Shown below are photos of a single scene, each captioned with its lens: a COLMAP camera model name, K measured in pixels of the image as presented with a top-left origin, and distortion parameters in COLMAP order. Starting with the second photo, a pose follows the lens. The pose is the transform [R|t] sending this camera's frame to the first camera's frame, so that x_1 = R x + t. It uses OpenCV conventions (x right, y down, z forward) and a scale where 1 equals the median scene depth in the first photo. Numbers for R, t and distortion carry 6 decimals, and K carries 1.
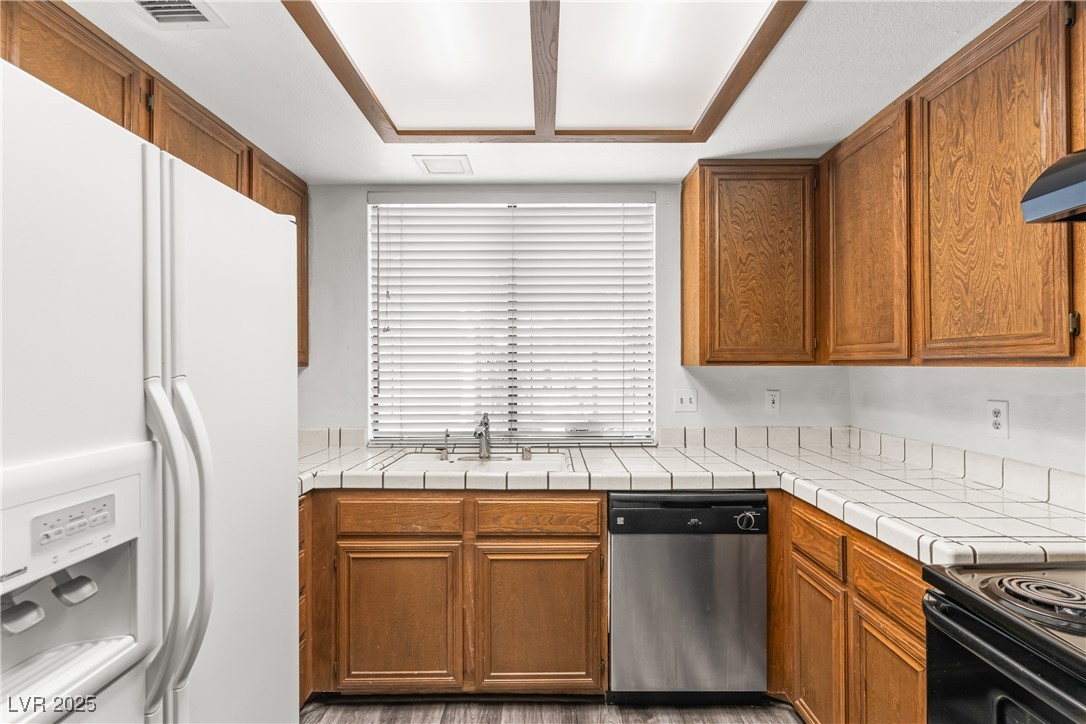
lens RADIAL K [[517.4, 0, 545.3], [0, 517.4, 360.7], [0, 0, 1]] dist [0.002898, 0.000673]
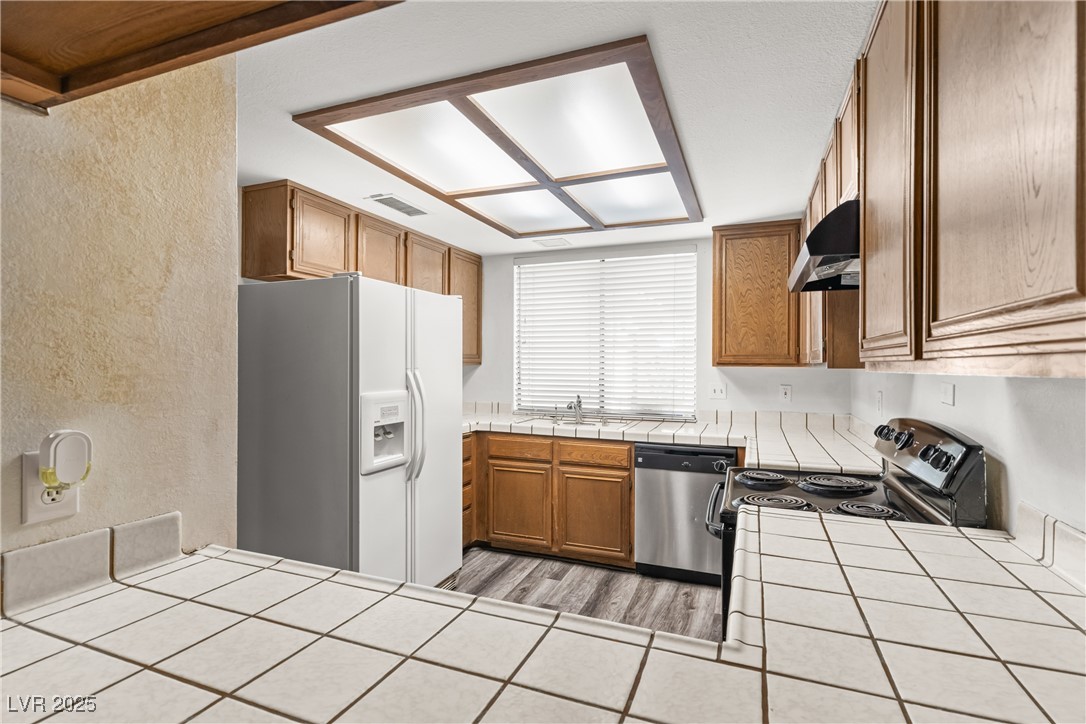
lens RADIAL K [[517.4, 0, 543.7], [0, 517.4, 359.0], [0, 0, 1]] dist [0.002898, 0.000673]
pose [[0.929112, 0.003109, -0.369786, 0.461882], [-0.003637, 0.999993, -0.000733, -0.009796], [0.369781, 0.002026, 0.929117, -0.640095]]
